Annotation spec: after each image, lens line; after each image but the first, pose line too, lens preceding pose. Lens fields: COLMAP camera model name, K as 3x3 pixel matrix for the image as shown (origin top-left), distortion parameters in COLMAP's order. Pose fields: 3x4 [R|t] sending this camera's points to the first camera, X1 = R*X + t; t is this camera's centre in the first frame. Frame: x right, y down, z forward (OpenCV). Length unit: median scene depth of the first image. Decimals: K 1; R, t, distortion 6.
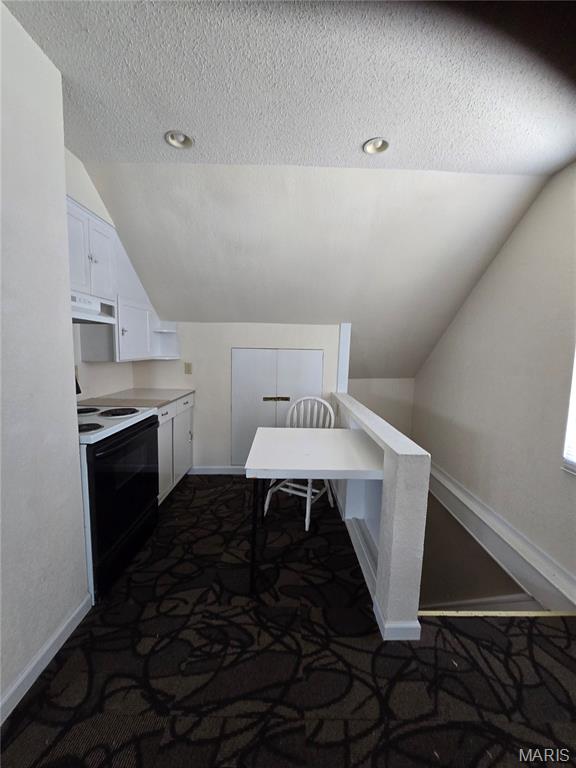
lens RADIAL K [[313.8, 0, 293.7], [0, 313.8, 385.8], [0, 0, 1]] dist [-0.005842, 0.002036]
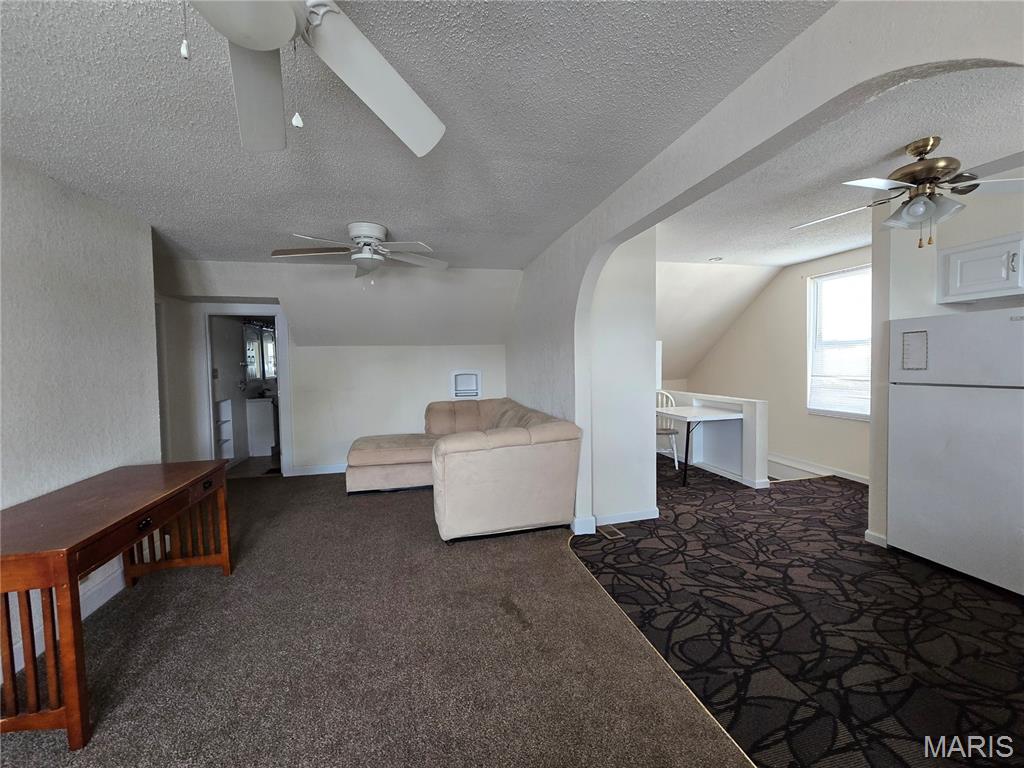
lens RADIAL K [[418.4, 0, 514.4], [0, 418.4, 382.1], [0, 0, 1]] dist [-0.005842, 0.002036]
pose [[0.976092, -0.056121, 0.209986, -1.443113], [0.070532, 0.995595, -0.061774, 0.097102], [-0.205595, 0.075108, 0.975751, -1.166693]]
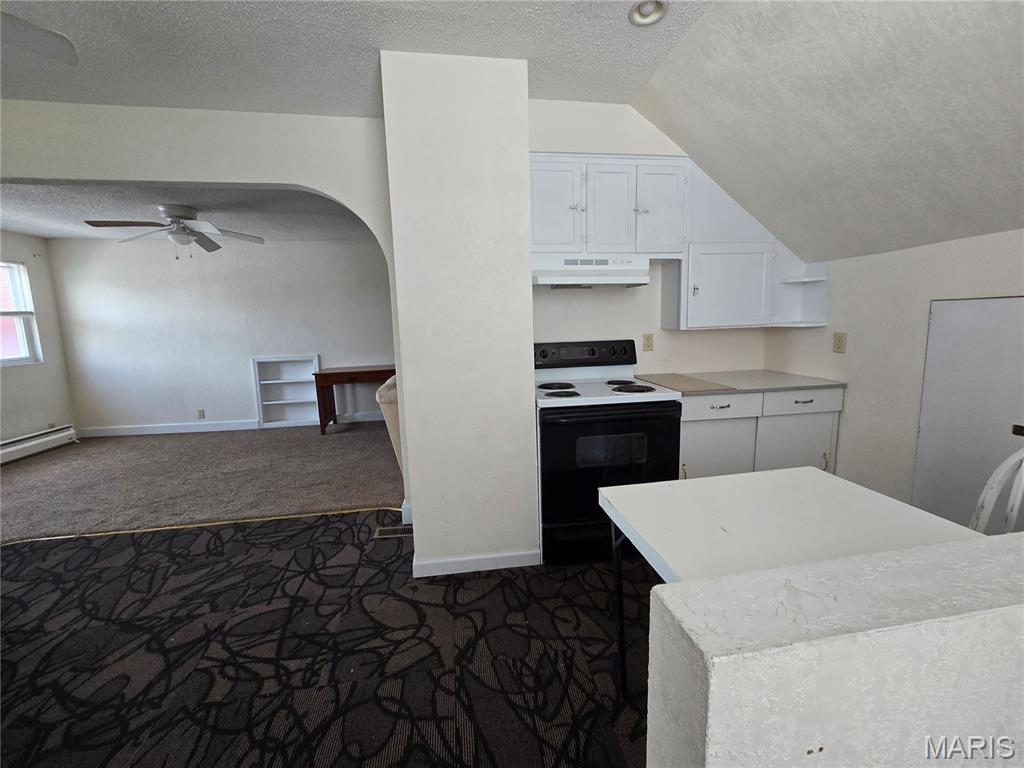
lens RADIAL K [[418.4, 0, 513.6], [0, 418.4, 378.3], [0, 0, 1]] dist [-0.005842, 0.002036]
pose [[0.139898, 0.114736, -0.983496, 0.515892], [-0.083631, 0.991084, 0.103725, -0.035747], [0.986628, 0.067740, 0.148246, 0.532046]]
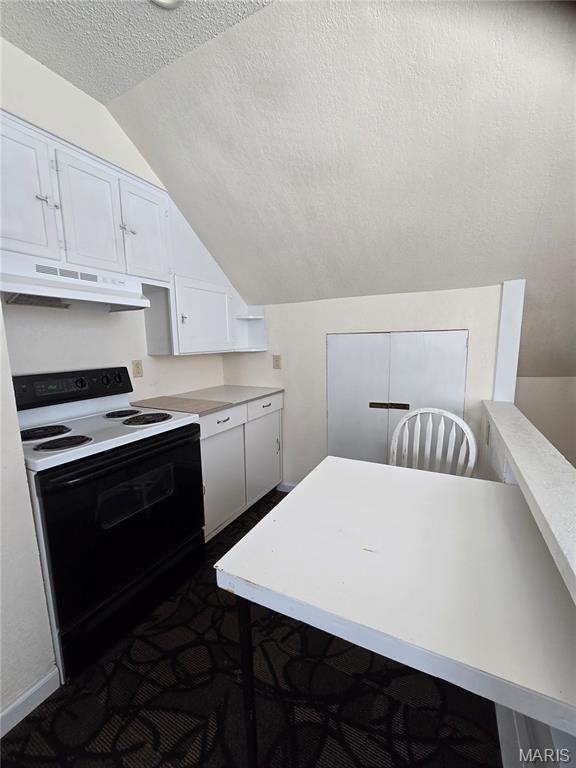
lens RADIAL K [[313.8, 0, 292.3], [0, 313.8, 385.2], [0, 0, 1]] dist [-0.005842, 0.002036]
pose [[0.881173, 0.027312, -0.472005, 0.136031], [-0.017393, 0.999527, 0.025366, -0.027748], [0.472474, -0.014142, 0.881231, 0.495555]]
